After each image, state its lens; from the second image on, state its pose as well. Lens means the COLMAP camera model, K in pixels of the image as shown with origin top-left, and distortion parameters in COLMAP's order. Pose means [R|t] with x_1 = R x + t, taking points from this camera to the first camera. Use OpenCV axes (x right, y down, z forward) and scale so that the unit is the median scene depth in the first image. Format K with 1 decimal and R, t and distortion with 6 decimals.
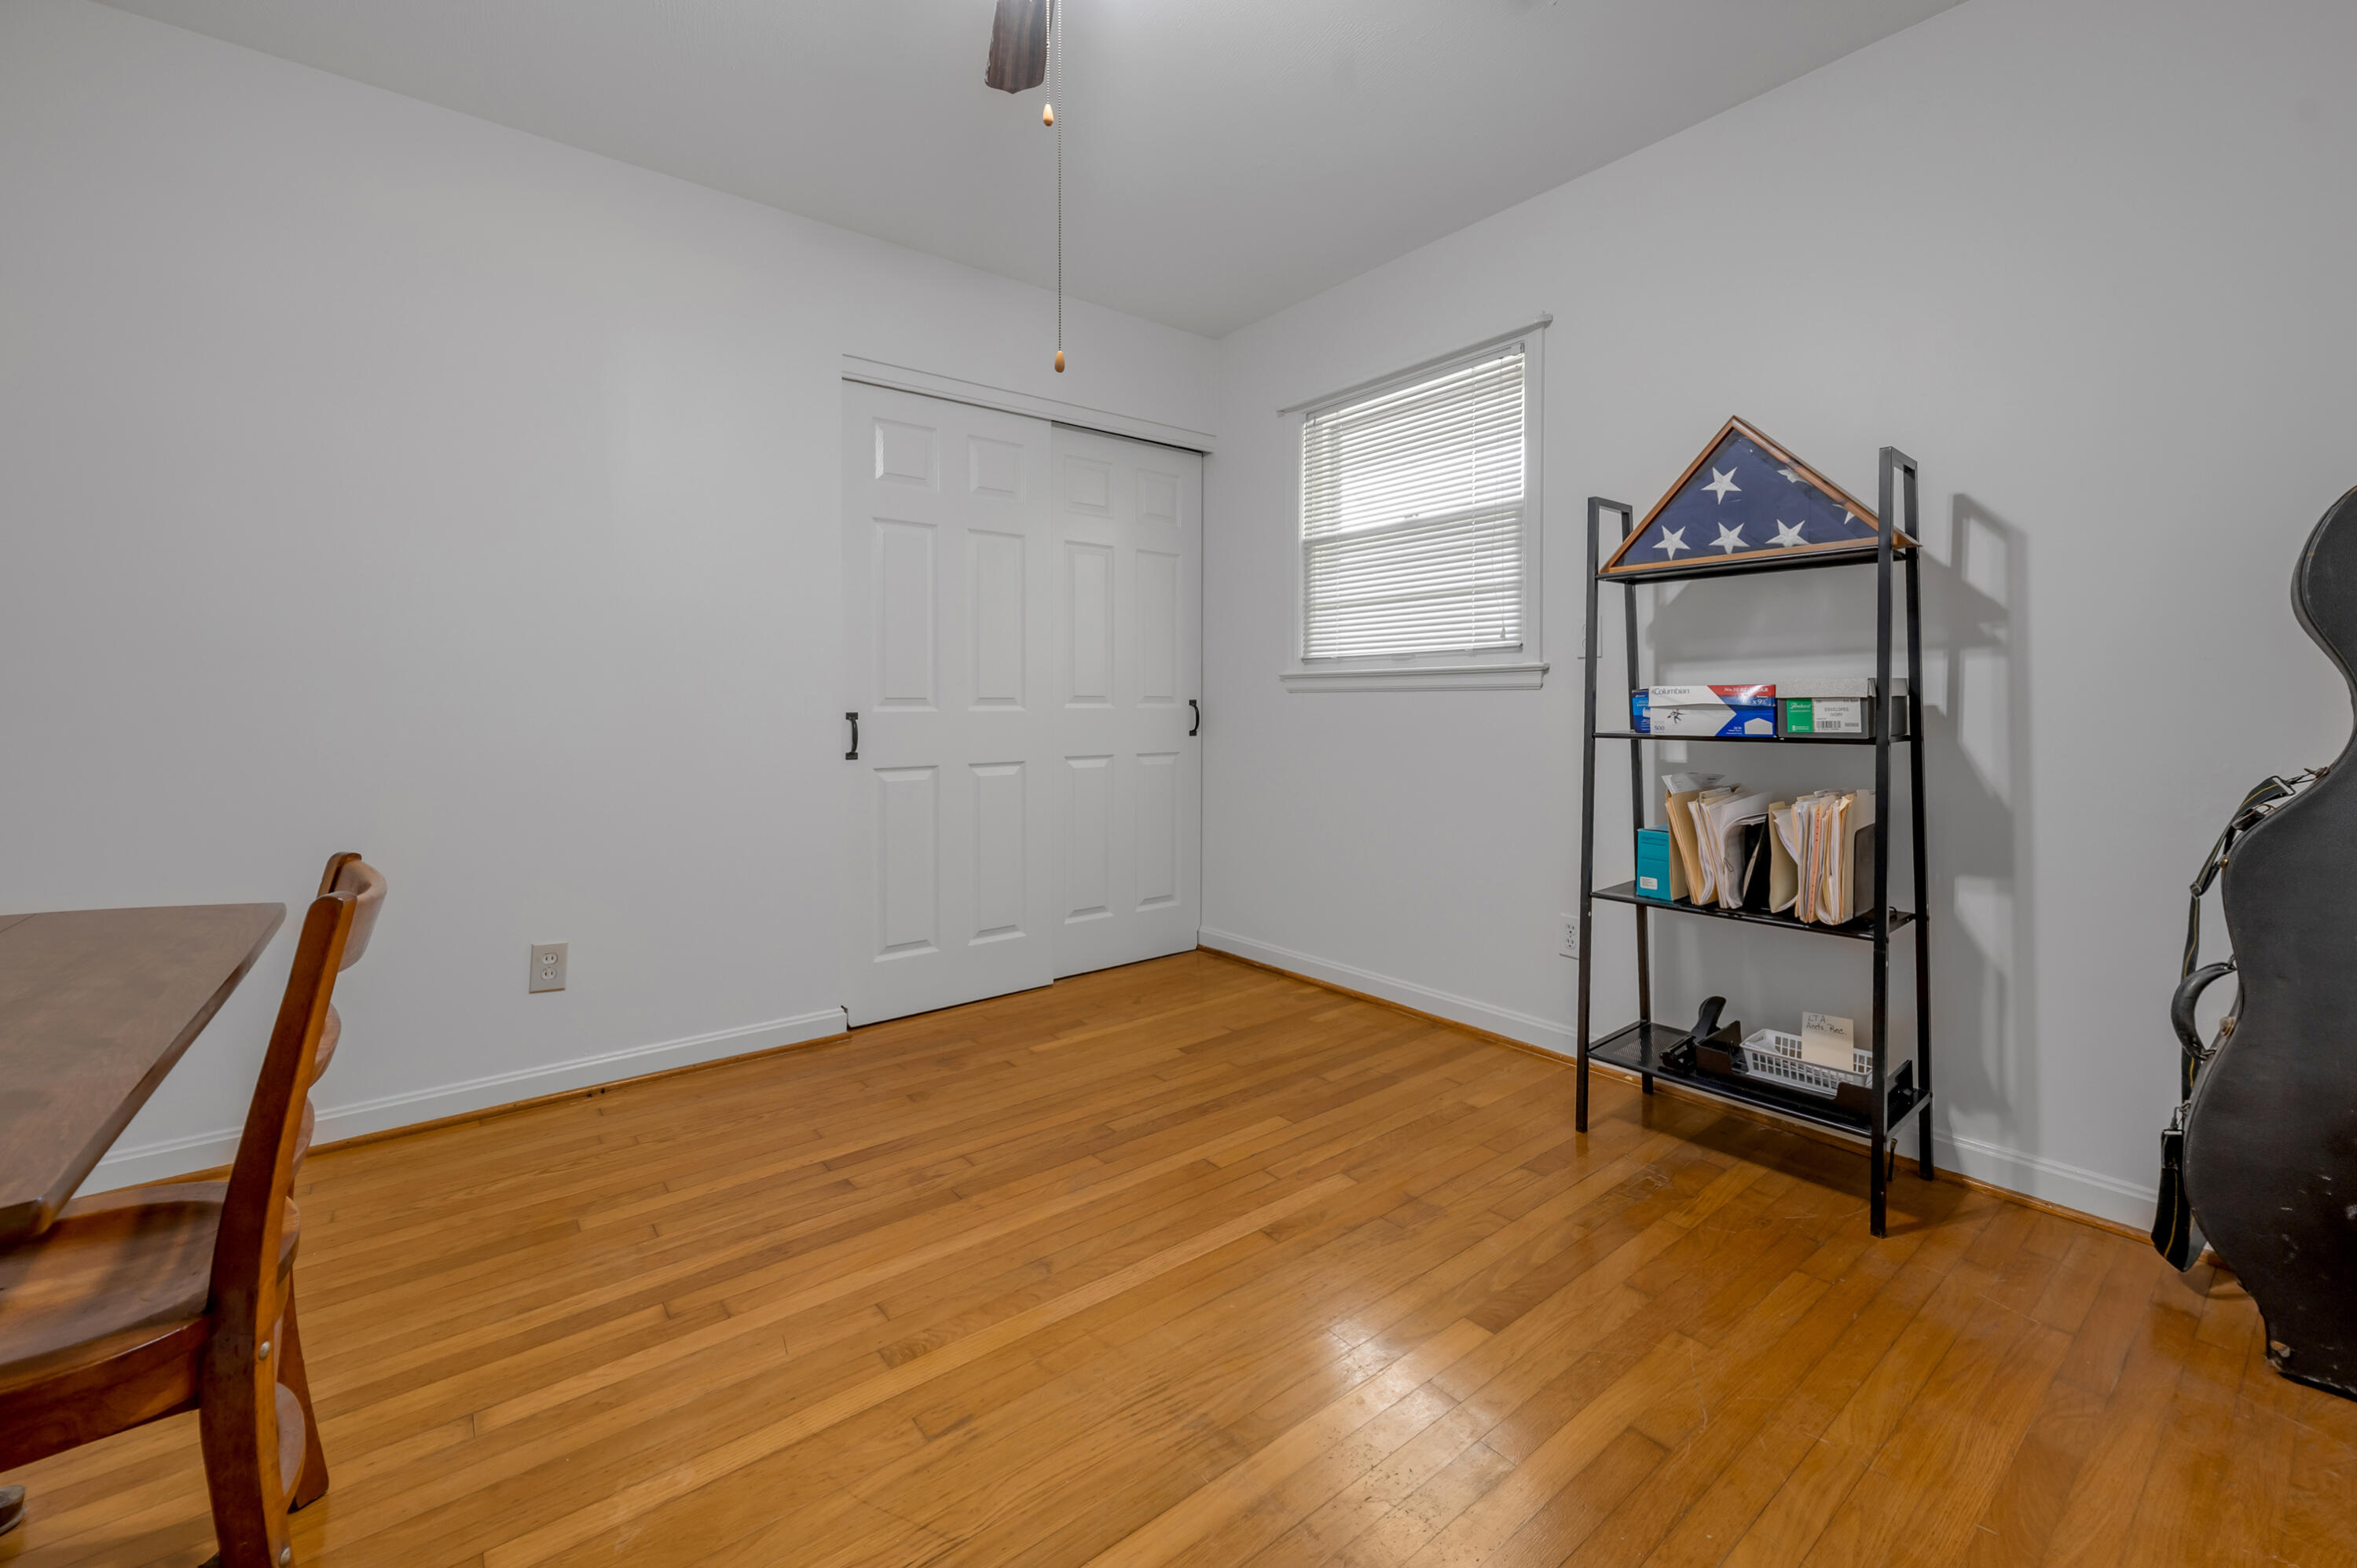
lens RADIAL K [[981.6, 0, 1184.6], [0, 981.6, 737.7], [0, 0, 1]] dist [0.000603, 0.000175]
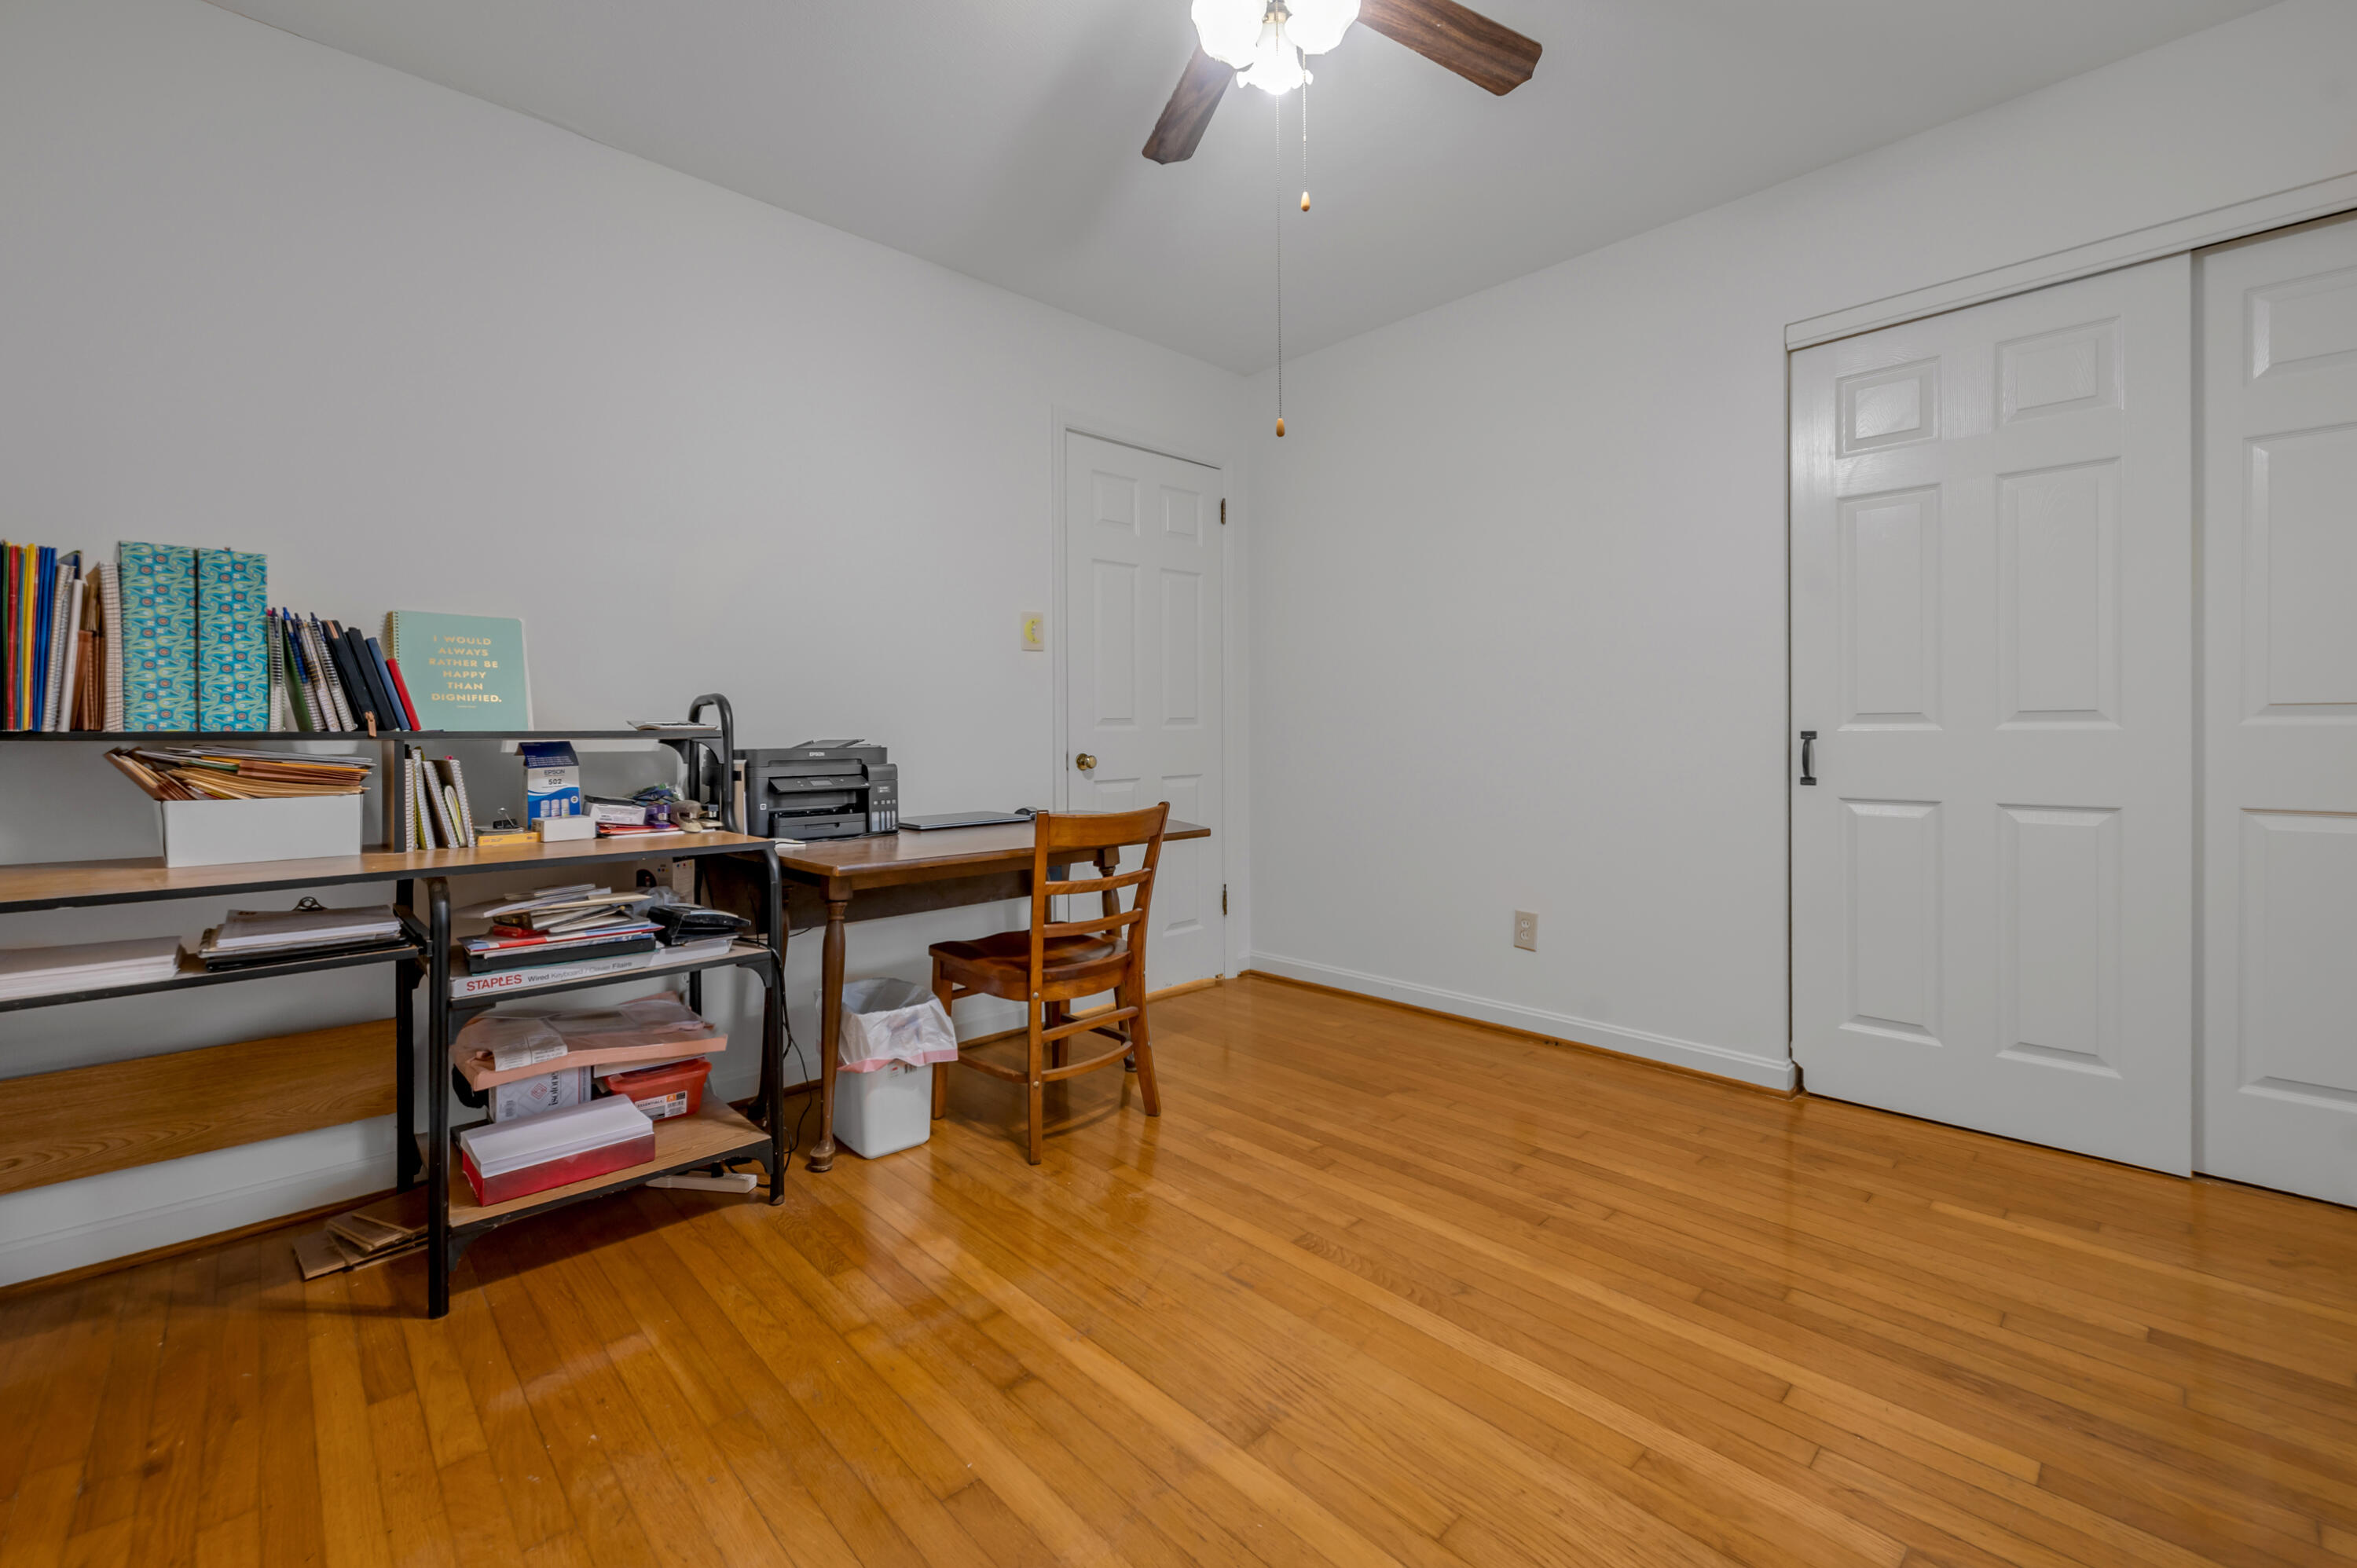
lens RADIAL K [[970.6, 0, 1175.1], [0, 970.6, 771.0], [0, 0, 1]] dist [0.001930, 0.000391]
pose [[0.086273, 0.048054, -0.995112, 0.637774], [-0.026638, 0.998590, 0.045913, -0.020015], [0.995915, 0.022547, 0.087432, 0.498247]]
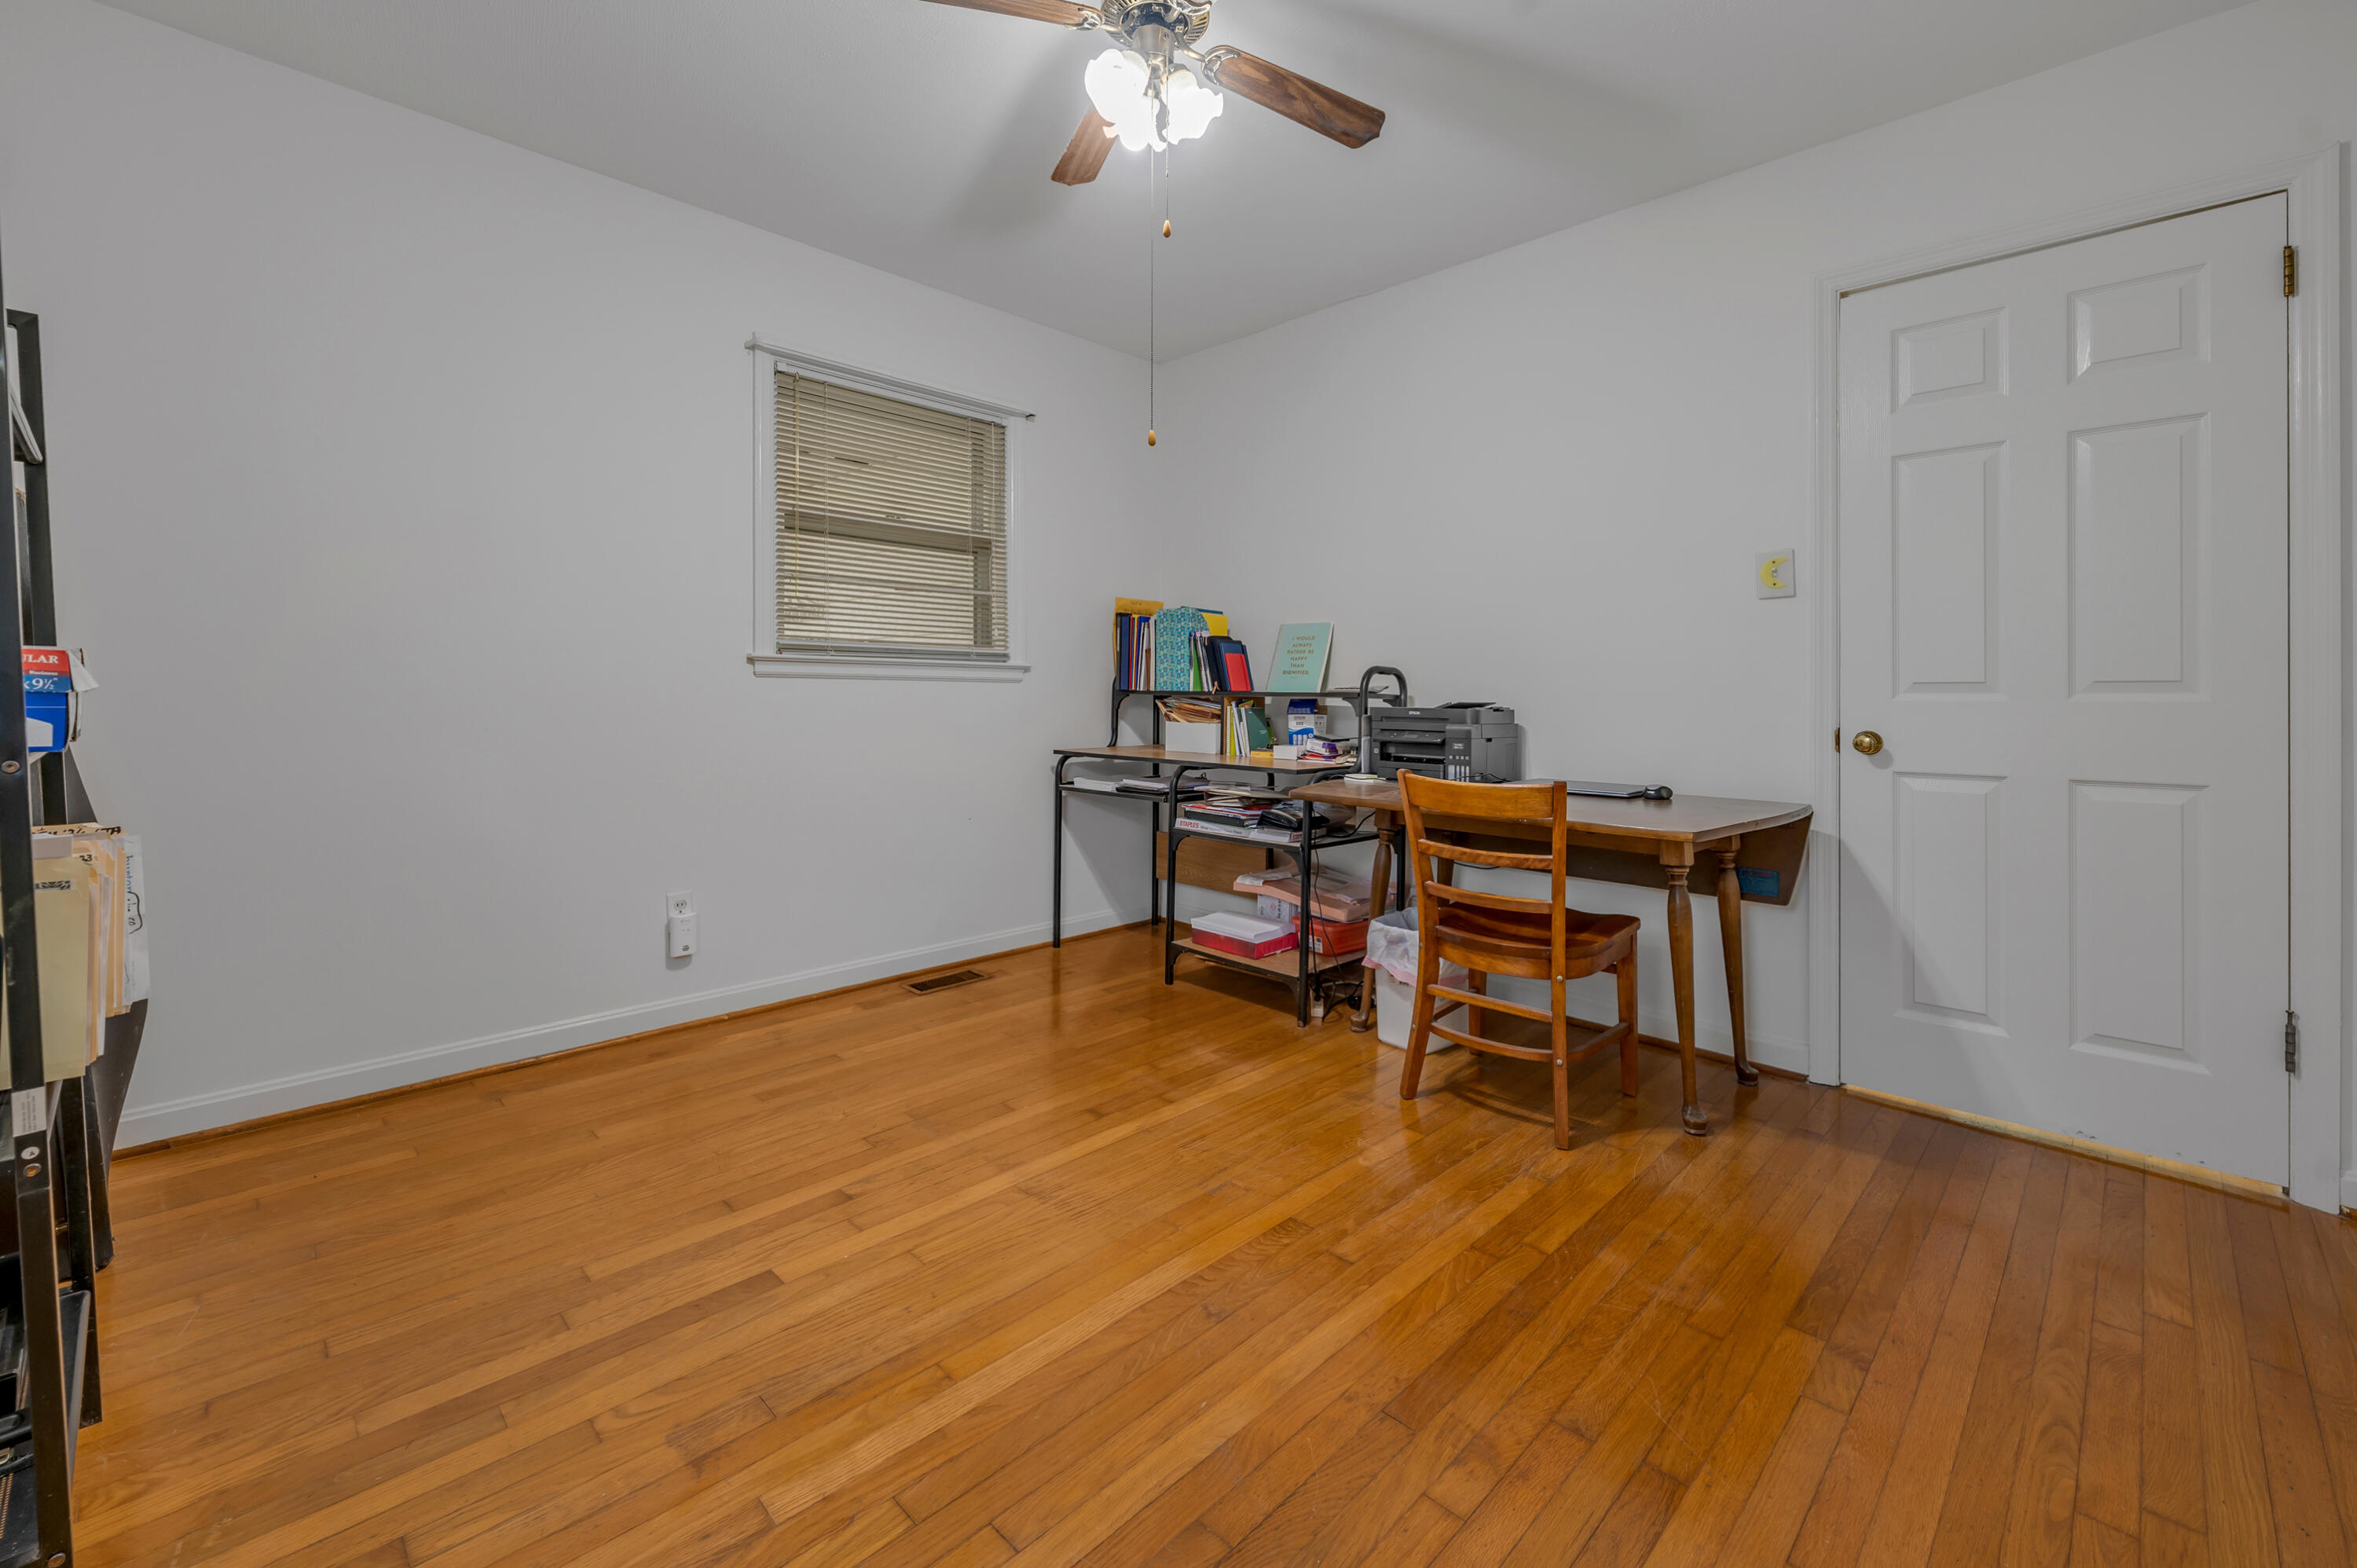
lens RADIAL K [[953.6, 0, 1187.3], [0, 953.6, 729.8], [0, 0, 1]] dist [-0.000439, -0.000056]
pose [[-0.991394, 0.003750, -0.130858, -0.005588], [-0.005941, 0.997271, 0.073591, -0.051185], [0.130777, 0.073735, -0.988666, 1.482537]]
